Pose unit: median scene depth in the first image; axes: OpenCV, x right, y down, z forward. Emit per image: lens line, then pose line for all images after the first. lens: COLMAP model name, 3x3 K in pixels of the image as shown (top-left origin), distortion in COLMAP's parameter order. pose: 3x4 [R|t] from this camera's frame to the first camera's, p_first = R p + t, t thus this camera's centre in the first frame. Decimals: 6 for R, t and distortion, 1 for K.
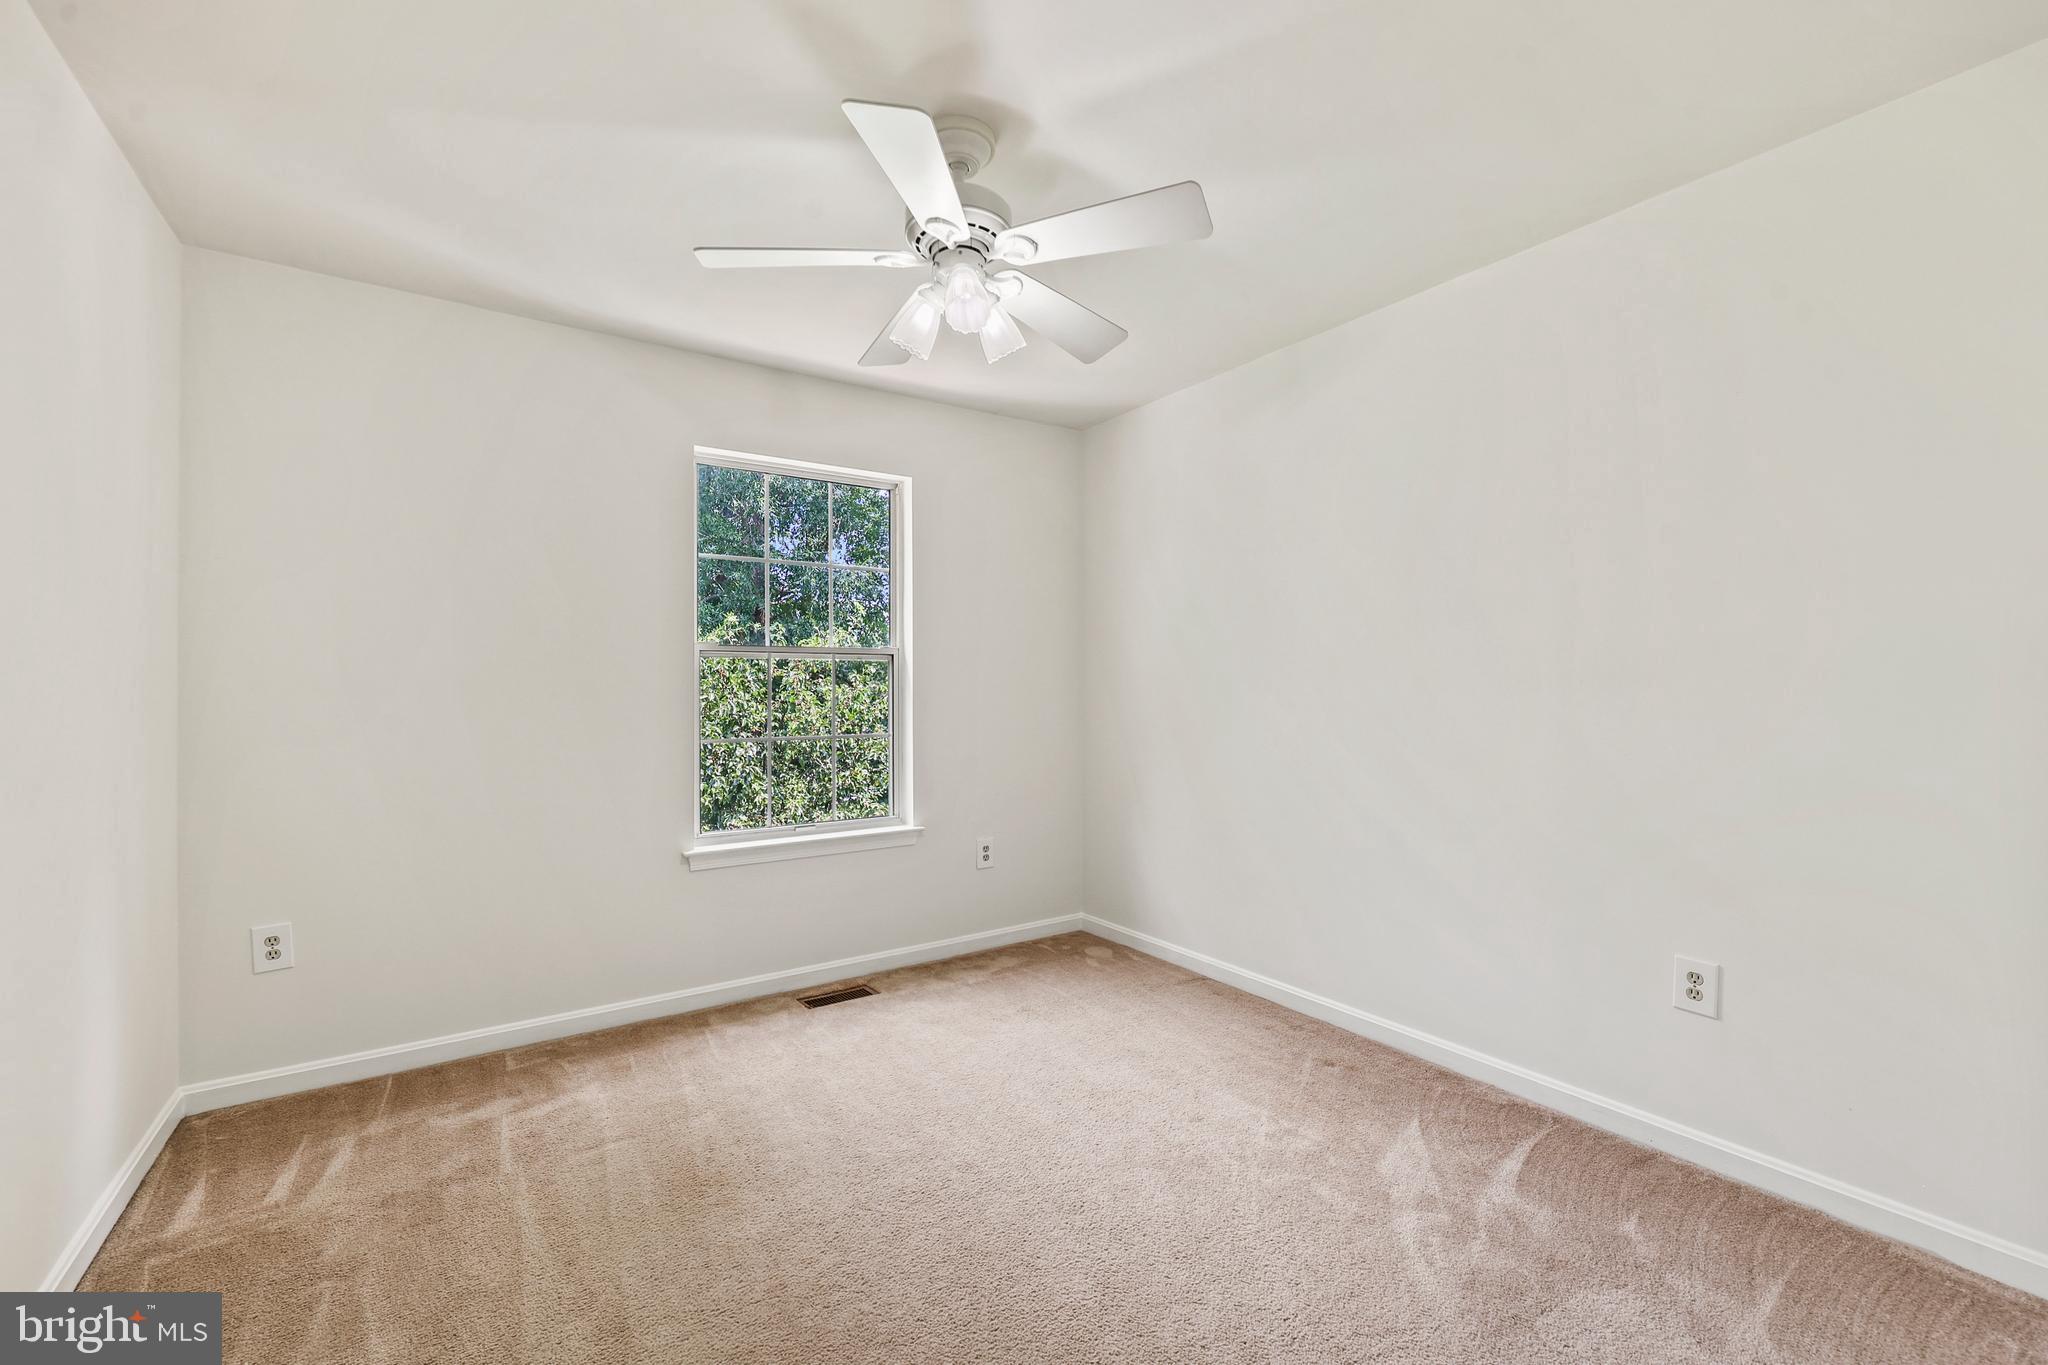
lens RADIAL K [[854.7, 0, 1029.3], [0, 854.7, 677.7], [0, 0, 1]] dist [-0.000858, 0.000102]
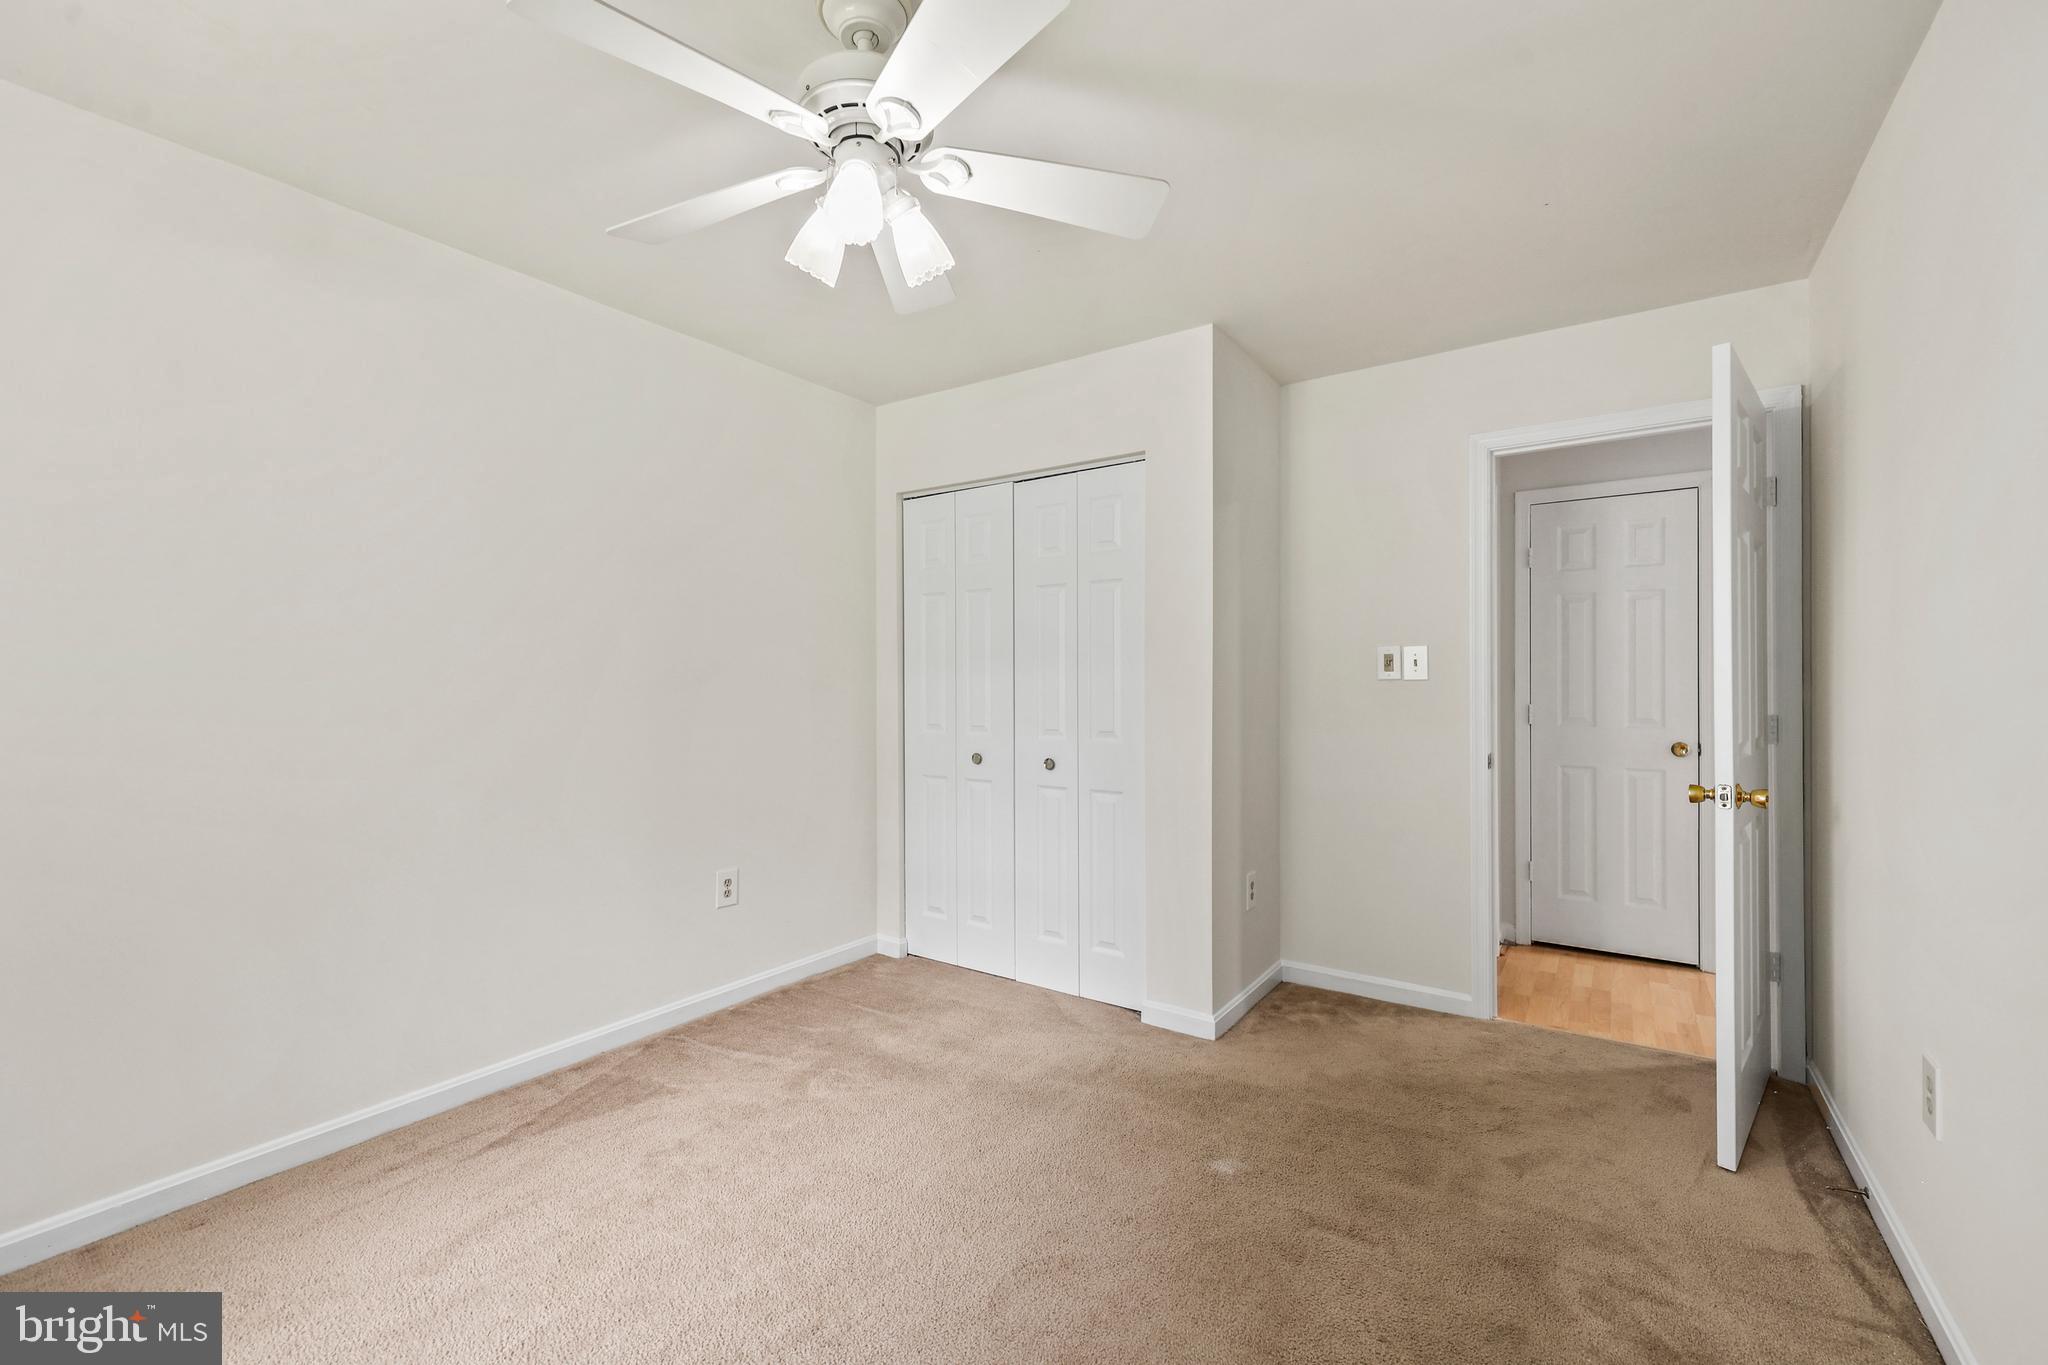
lens RADIAL K [[854.7, 0, 1029.3], [0, 854.7, 677.7], [0, 0, 1]] dist [-0.000858, 0.000102]
pose [[-0.359517, 0.004013, 0.933130, -0.812654], [-0.000873, 0.999989, -0.004636, -0.002114], [-0.933138, -0.002482, -0.359509, 1.045953]]
